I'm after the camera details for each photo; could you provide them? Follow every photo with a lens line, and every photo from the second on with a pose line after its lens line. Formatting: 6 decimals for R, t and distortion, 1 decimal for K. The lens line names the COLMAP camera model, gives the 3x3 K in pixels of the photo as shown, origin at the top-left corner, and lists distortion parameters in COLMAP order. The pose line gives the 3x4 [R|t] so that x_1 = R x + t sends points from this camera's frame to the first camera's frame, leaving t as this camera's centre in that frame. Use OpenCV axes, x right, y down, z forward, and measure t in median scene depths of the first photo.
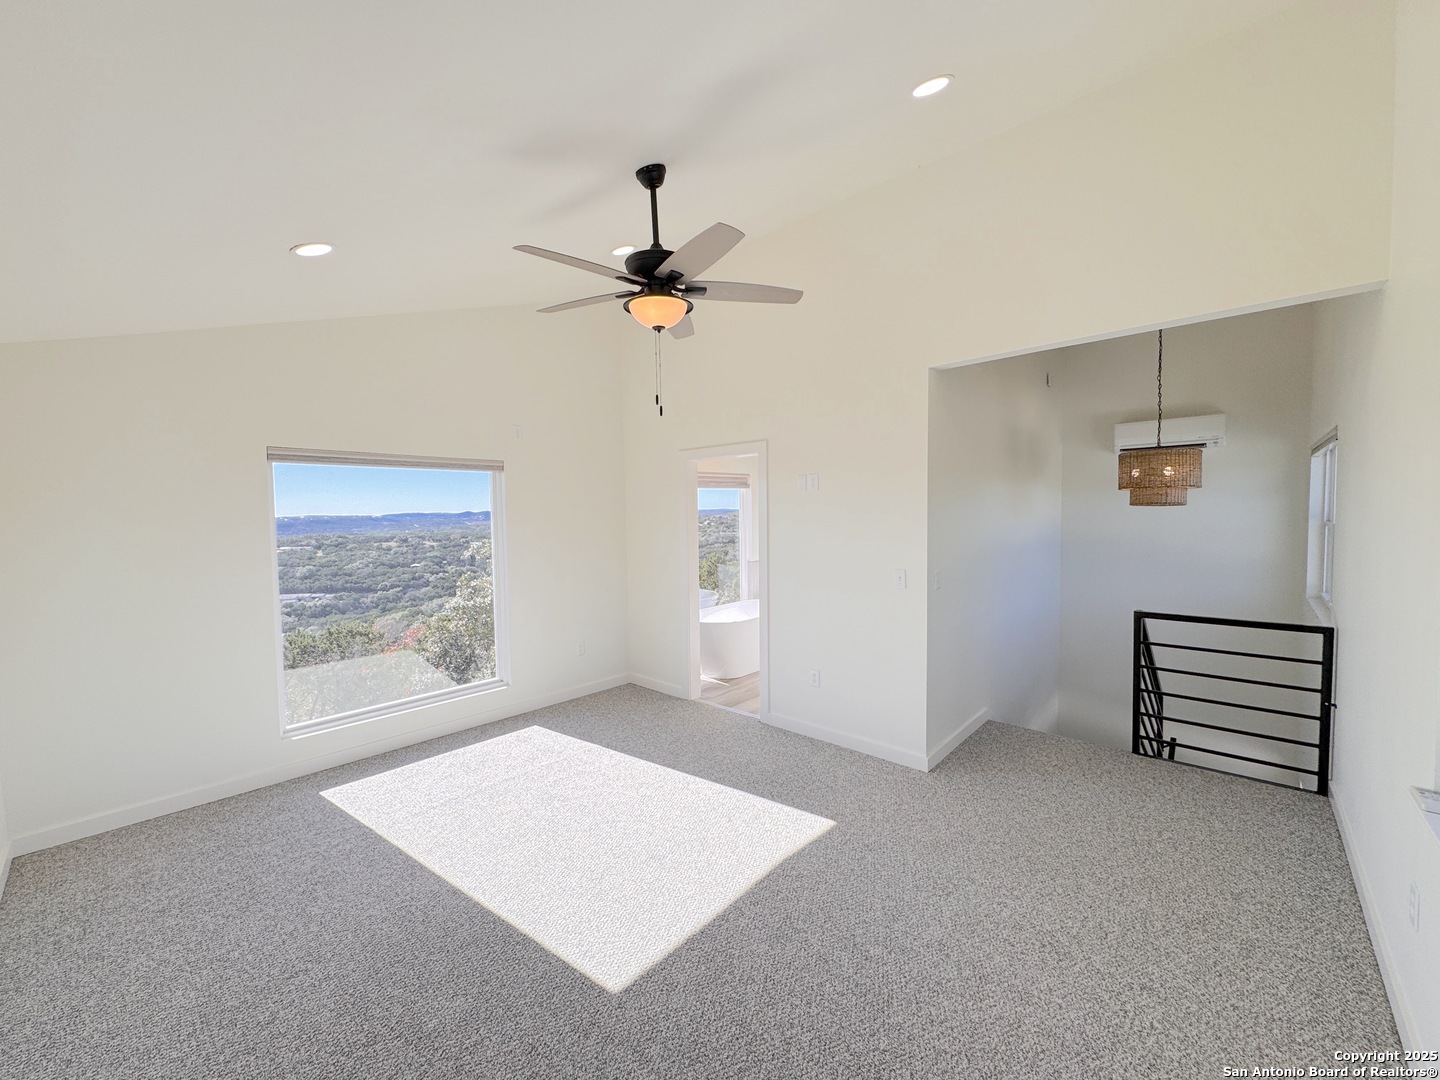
lens RADIAL K [[573.2, 0, 718.8], [0, 573.2, 538.2], [0, 0, 1]] dist [-0.002052, 0.000212]
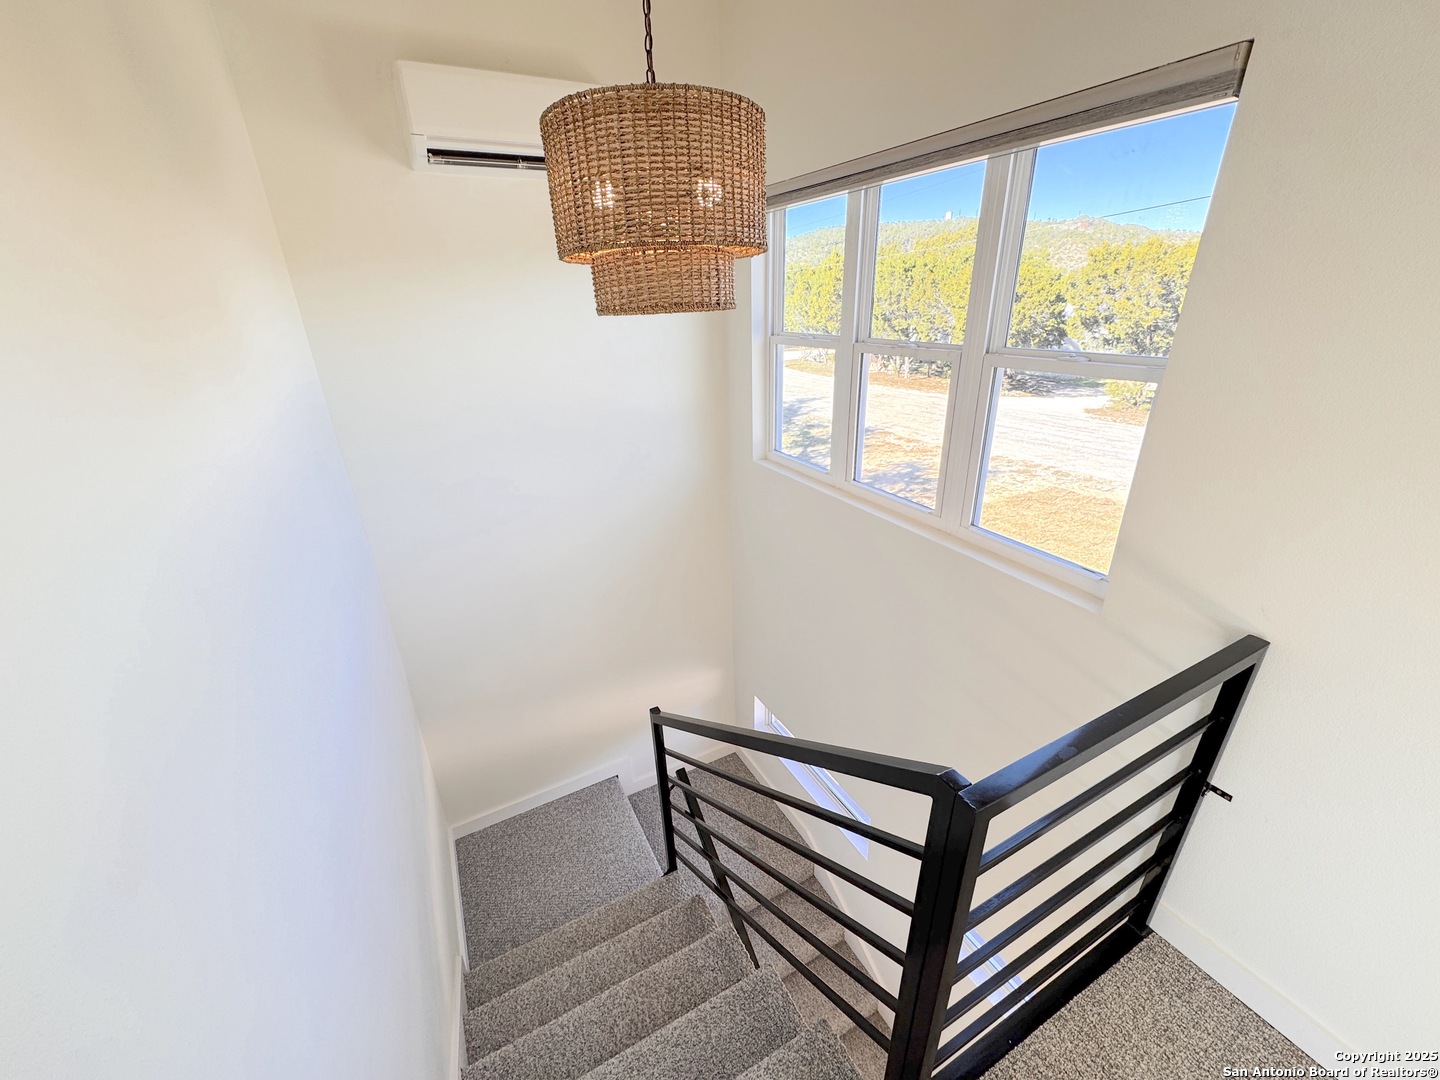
lens RADIAL K [[573.2, 0, 718.8], [0, 573.2, 538.2], [0, 0, 1]] dist [-0.002052, 0.000212]
pose [[0.337787, -0.382948, 0.859797, 0.426077], [0.085825, 0.922216, 0.377031, -0.057679], [-0.937301, -0.053564, 0.344379, 0.825612]]
